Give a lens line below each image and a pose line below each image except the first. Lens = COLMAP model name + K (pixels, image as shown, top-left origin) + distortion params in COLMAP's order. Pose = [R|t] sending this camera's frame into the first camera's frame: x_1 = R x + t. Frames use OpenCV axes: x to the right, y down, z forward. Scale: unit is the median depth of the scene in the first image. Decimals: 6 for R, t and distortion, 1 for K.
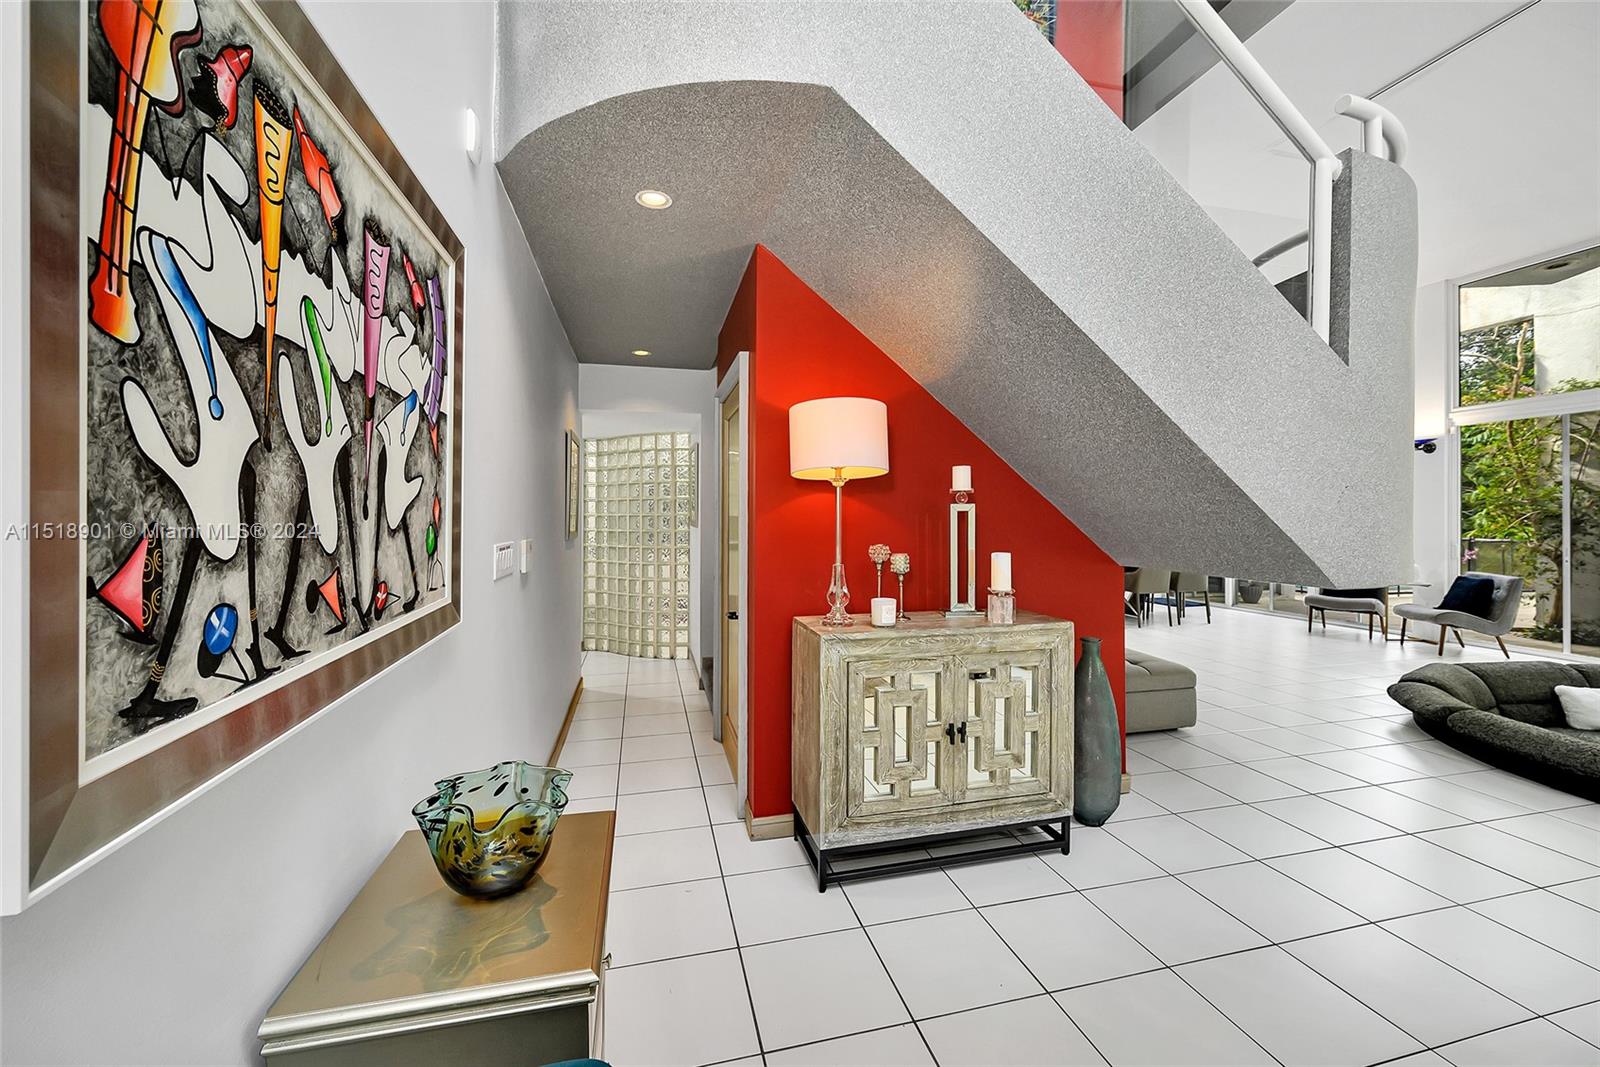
lens RADIAL K [[669.9, 0, 800.2], [0, 669.9, 574.2], [0, 0, 1]] dist [-0.002940, -0.000266]
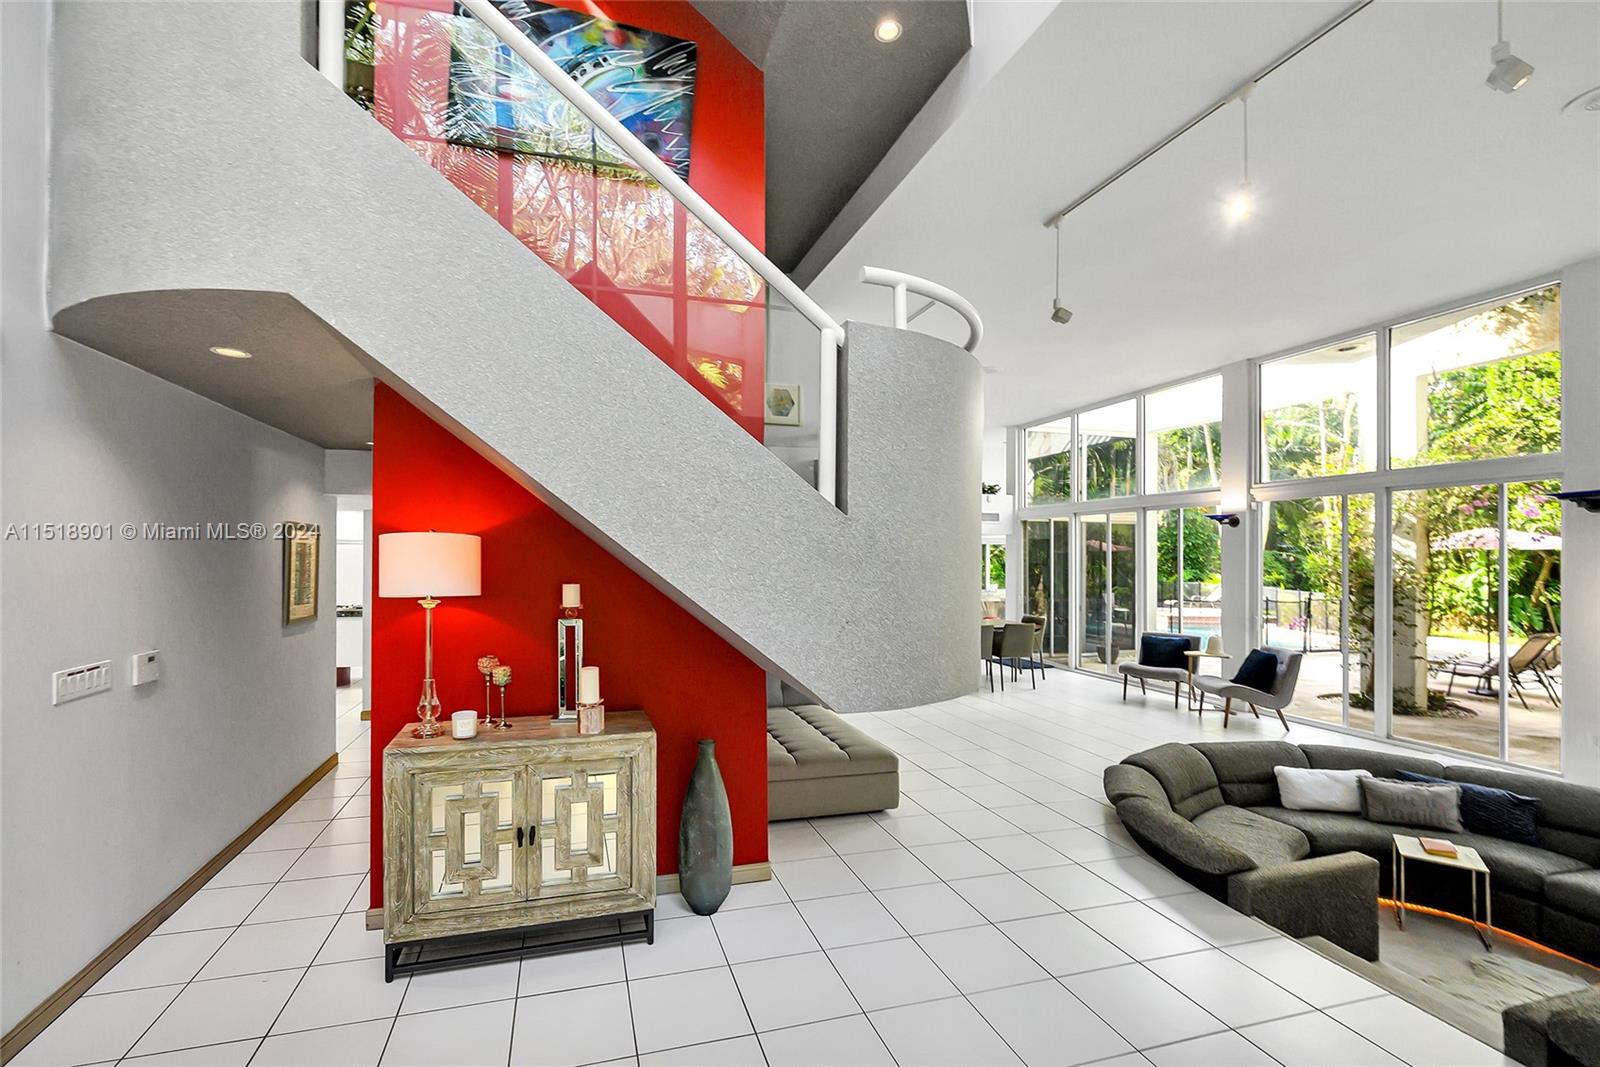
lens RADIAL K [[700.8, 0, 797.7], [0, 700.8, 605.1], [0, 0, 1]] dist [-0.001839, -0.000245]
pose [[0.999792, 0.008605, 0.018468, 0.636817], [-0.008625, 0.999962, 0.000980, -0.142770], [-0.018459, -0.001139, 0.999829, -0.151568]]
